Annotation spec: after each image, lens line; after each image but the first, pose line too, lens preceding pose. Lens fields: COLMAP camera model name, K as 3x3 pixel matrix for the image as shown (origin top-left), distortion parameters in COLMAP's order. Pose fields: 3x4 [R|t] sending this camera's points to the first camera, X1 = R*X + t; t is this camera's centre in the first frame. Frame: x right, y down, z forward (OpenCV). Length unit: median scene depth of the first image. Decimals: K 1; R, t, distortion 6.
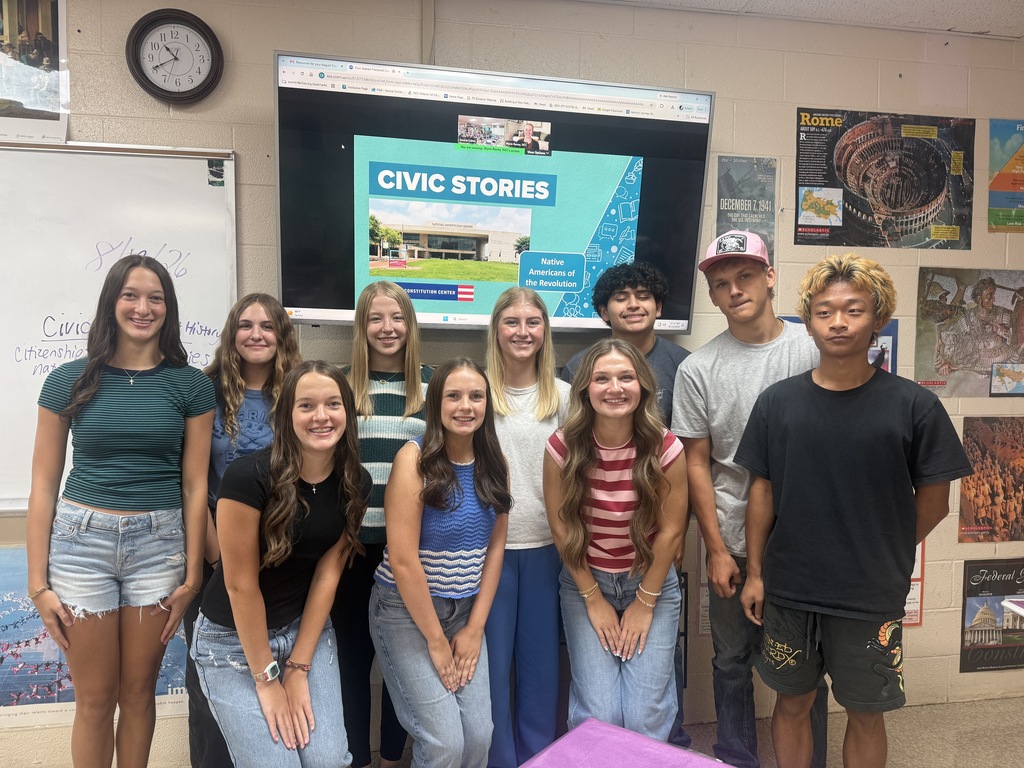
lens RADIAL K [[716.5, 0, 512.4], [0, 716.5, 404.5], [0, 0, 1]] dist [-0.006476, -0.004909]
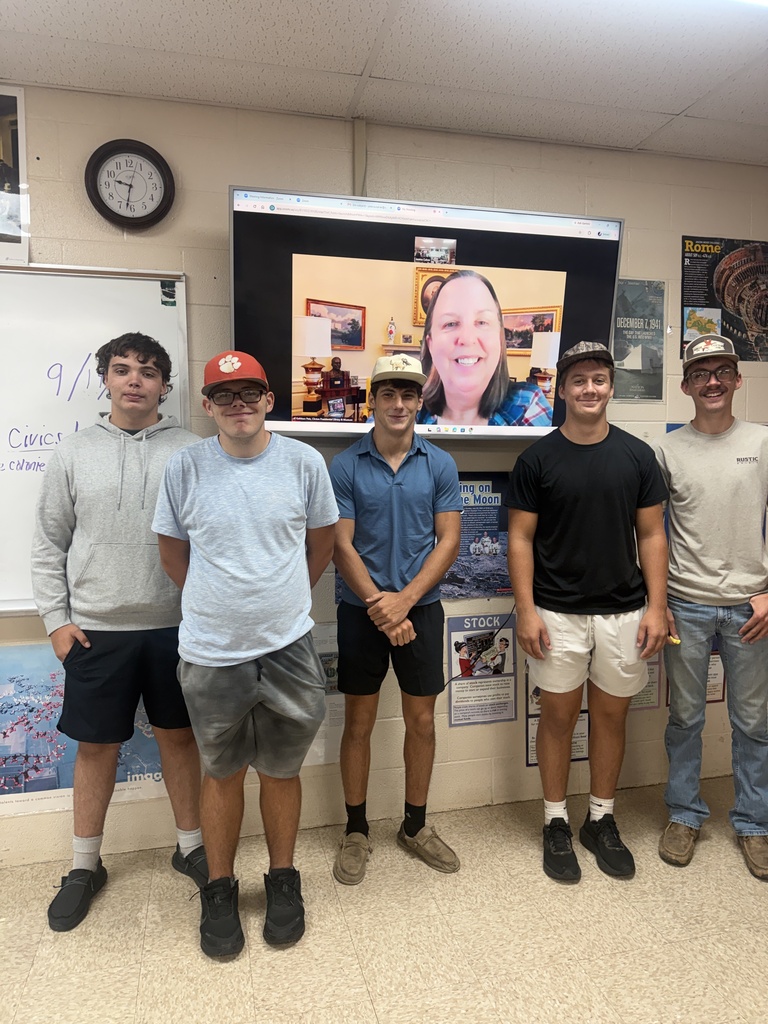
lens RADIAL K [[716.5, 0, 232.8], [0, 716.5, 511.6], [0, 0, 1]] dist [-0.006476, -0.004909]
pose [[0.998671, -0.013319, 0.049785, -0.360180], [0.013049, 0.999898, 0.005751, -0.002182], [-0.049856, -0.005094, 0.998743, -0.074176]]
